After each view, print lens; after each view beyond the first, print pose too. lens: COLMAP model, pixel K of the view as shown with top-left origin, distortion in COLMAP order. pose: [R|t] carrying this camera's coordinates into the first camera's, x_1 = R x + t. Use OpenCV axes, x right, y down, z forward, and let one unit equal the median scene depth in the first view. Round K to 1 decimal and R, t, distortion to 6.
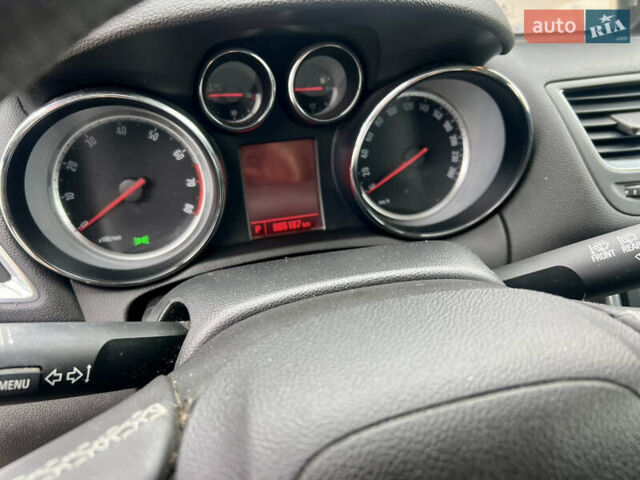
lens RADIAL K [[471.1, 0, 319.8], [0, 471.1, 238.9], [0, 0, 1]] dist [0.002426, -0.021250]
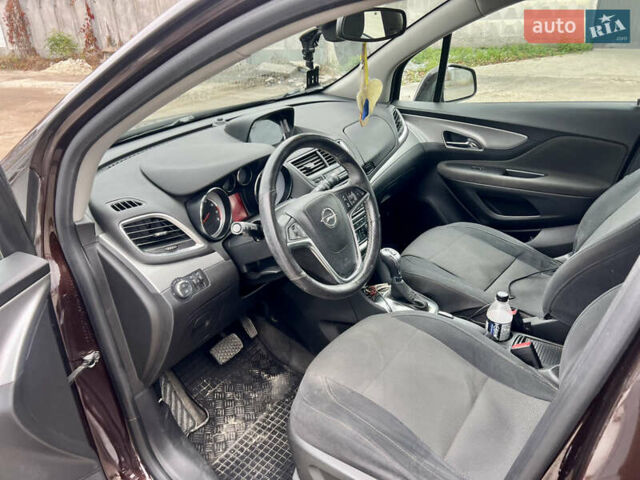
lens RADIAL K [[471.1, 0, 319.4], [0, 471.1, 240.5], [0, 0, 1]] dist [0.002426, -0.021250]
pose [[0.776194, -0.323319, 0.541283, -1.616150], [0.409582, 0.911258, -0.043025, 0.530763], [-0.479338, 0.255096, 0.839739, -2.212508]]
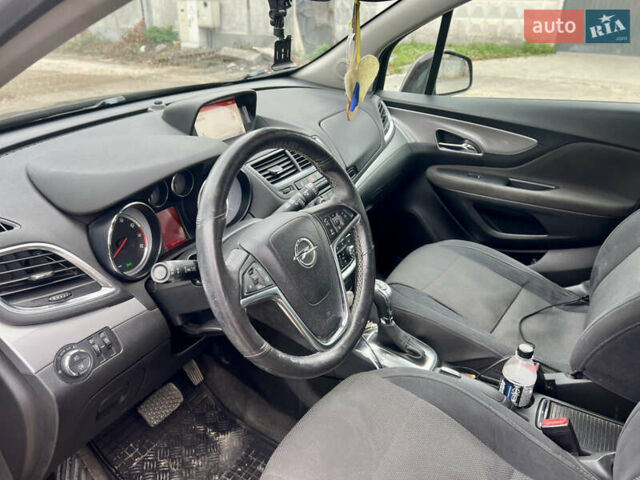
lens RADIAL K [[471.1, 0, 320.5], [0, 471.1, 239.7], [0, 0, 1]] dist [0.002426, -0.021250]
pose [[0.733959, -0.314811, 0.601829, -1.030916], [0.390828, 0.920451, 0.004845, 0.246517], [-0.555480, 0.231655, 0.798610, -1.404150]]
